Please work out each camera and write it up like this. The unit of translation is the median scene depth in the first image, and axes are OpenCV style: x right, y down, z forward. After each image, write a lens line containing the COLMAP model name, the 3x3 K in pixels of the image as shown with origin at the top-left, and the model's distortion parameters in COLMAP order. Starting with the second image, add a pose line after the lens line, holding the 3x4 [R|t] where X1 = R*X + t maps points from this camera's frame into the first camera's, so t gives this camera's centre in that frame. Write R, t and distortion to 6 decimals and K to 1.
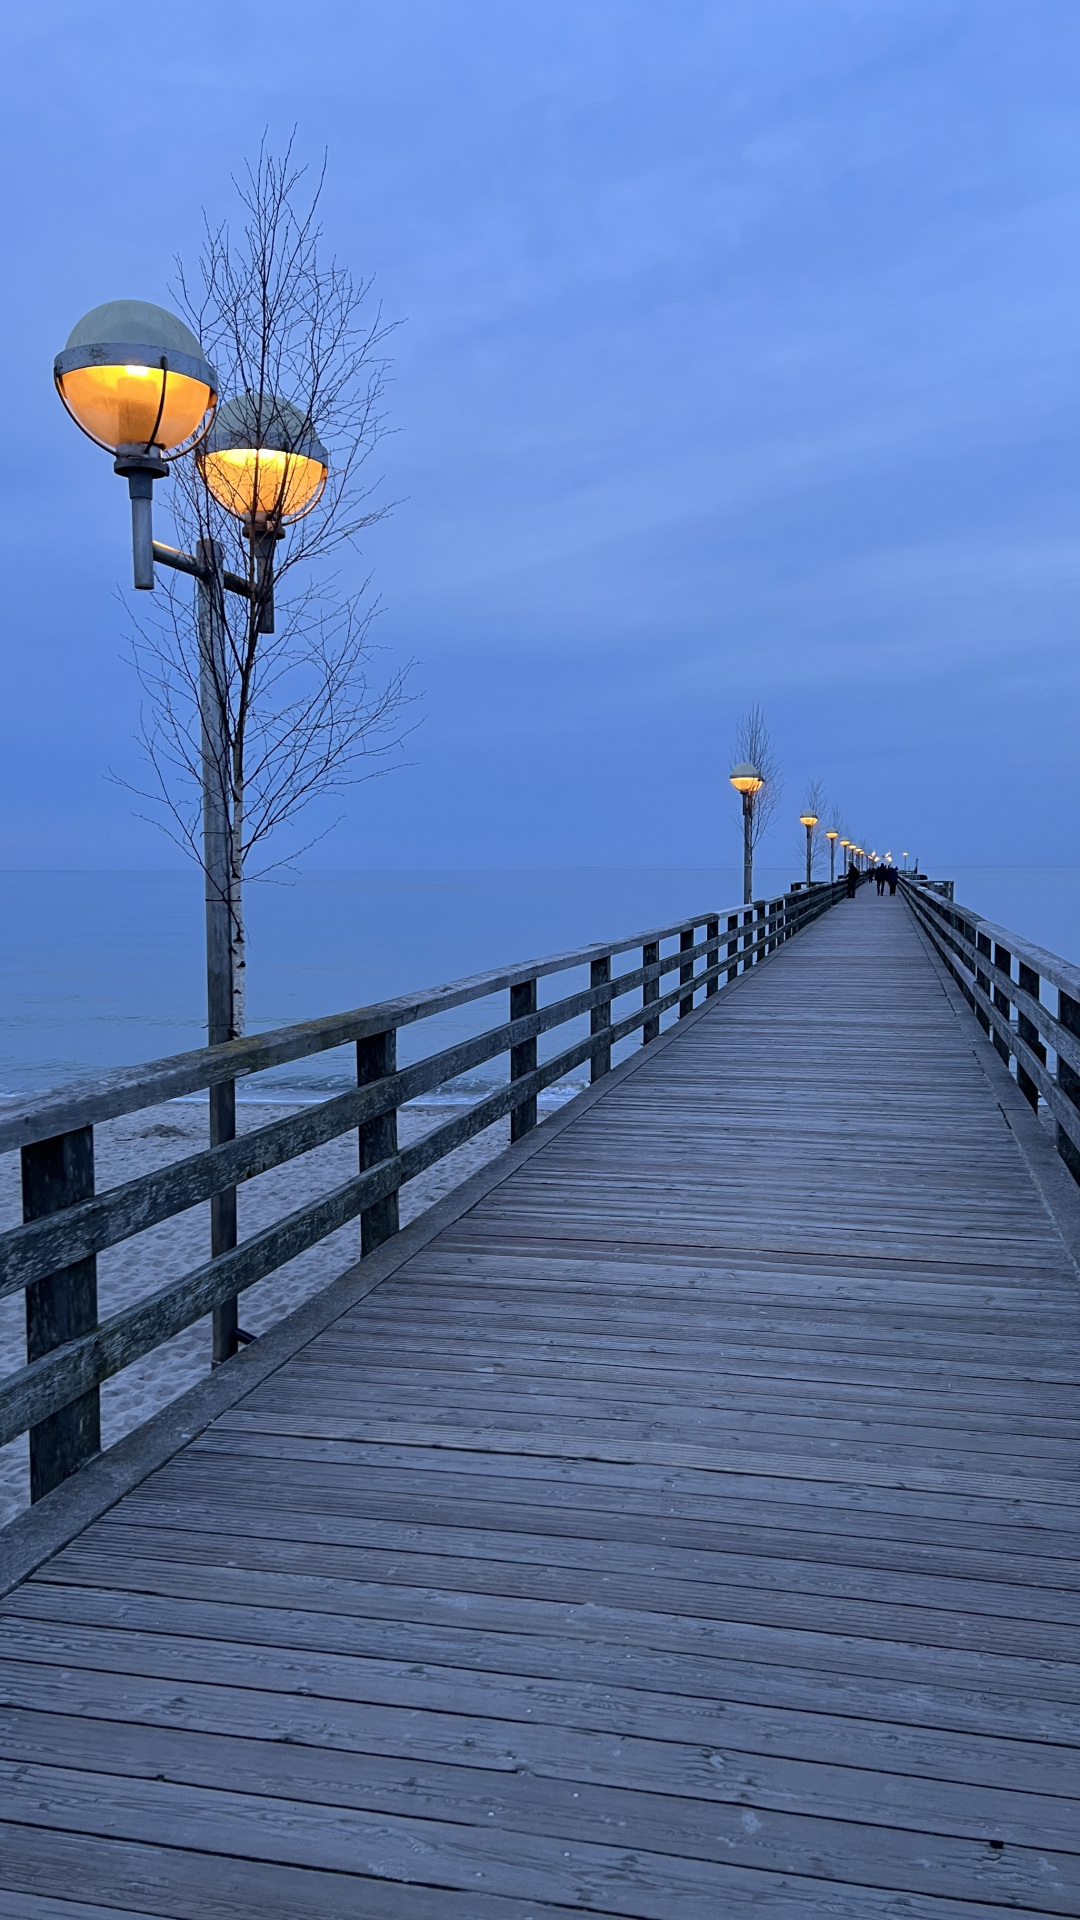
lens RADIAL K [[1444.7, 0, 540.0], [0, 1444.7, 960.0], [0, 0, 1]] dist [0.122898, -0.000382]
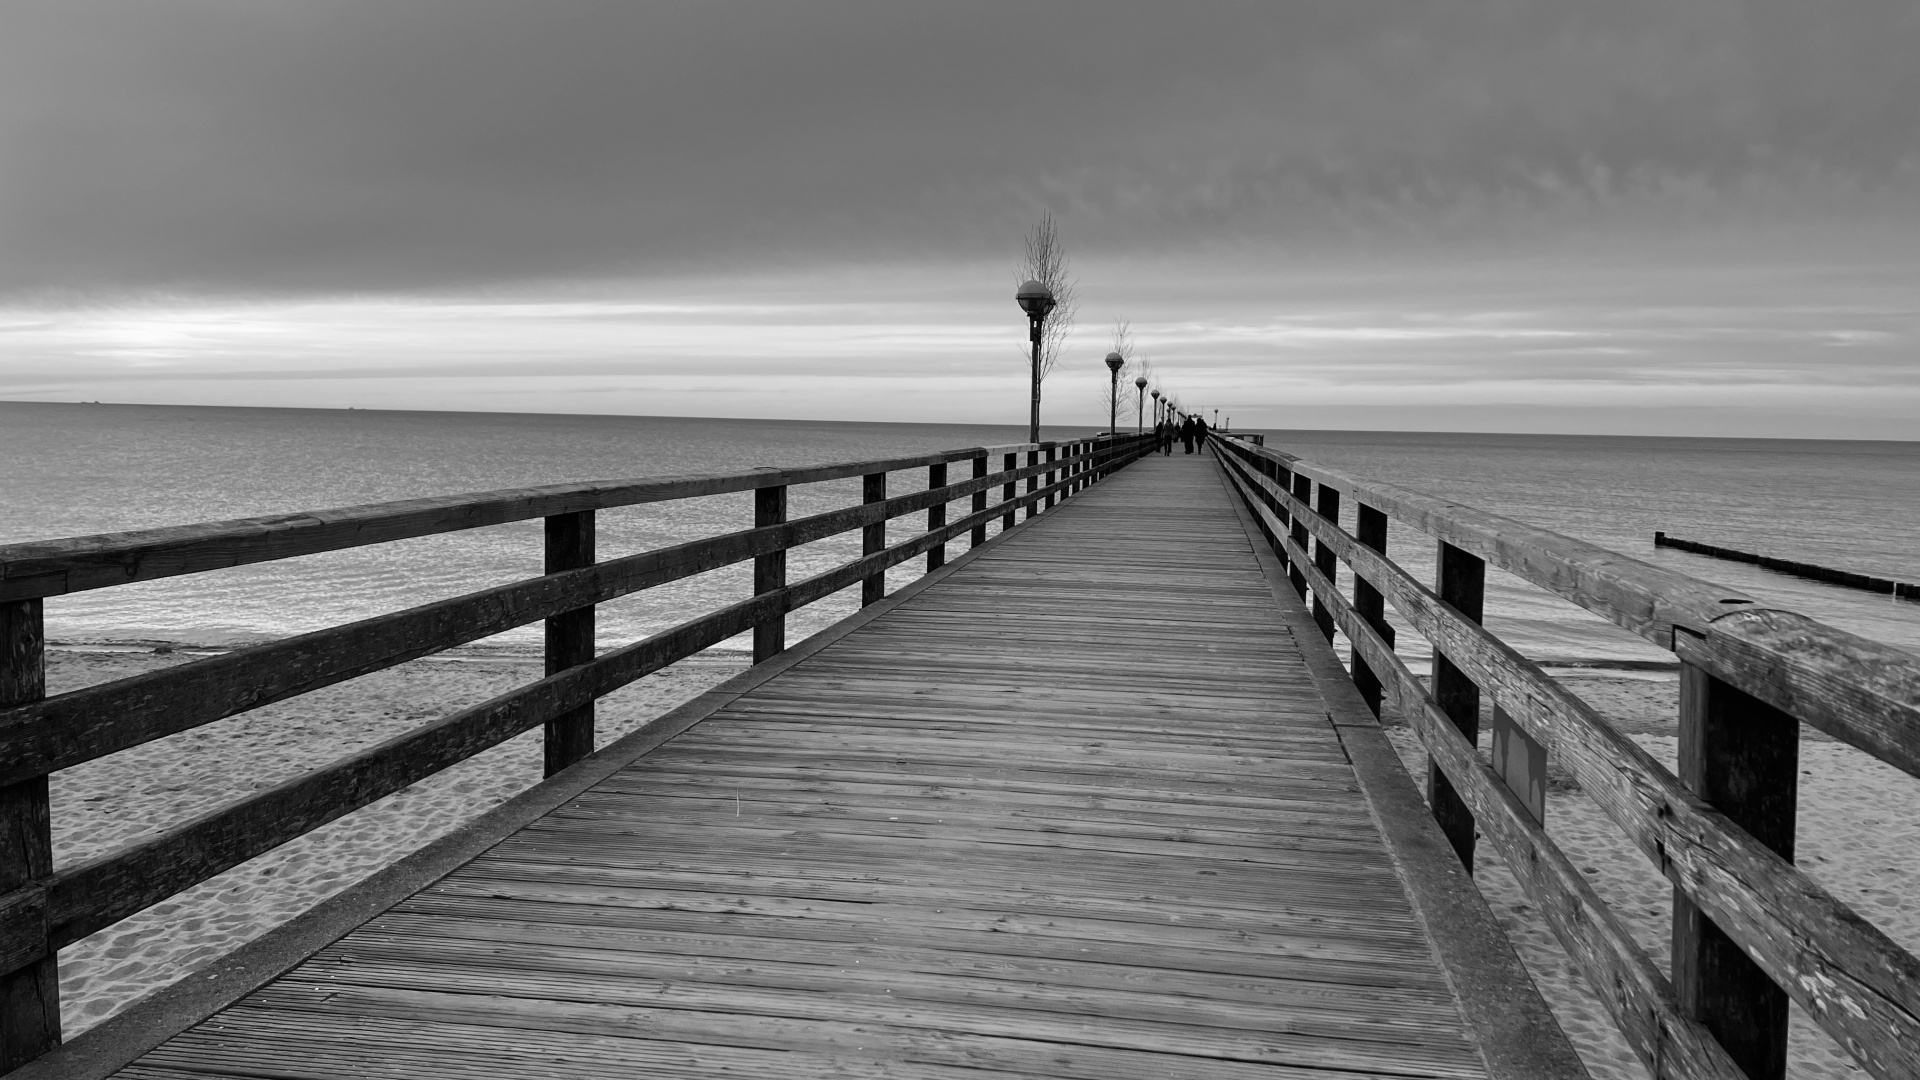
lens RADIAL K [[1444.7, 0, 960.0], [0, 1444.7, 540.0], [0, 0, 1]] dist [0.122898, -0.000382]
pose [[0.997148, 0.019614, 0.072882, 0.059982], [-0.021060, 0.999595, 0.019126, 0.006073], [-0.072477, -0.020606, 0.997157, 0.219276]]
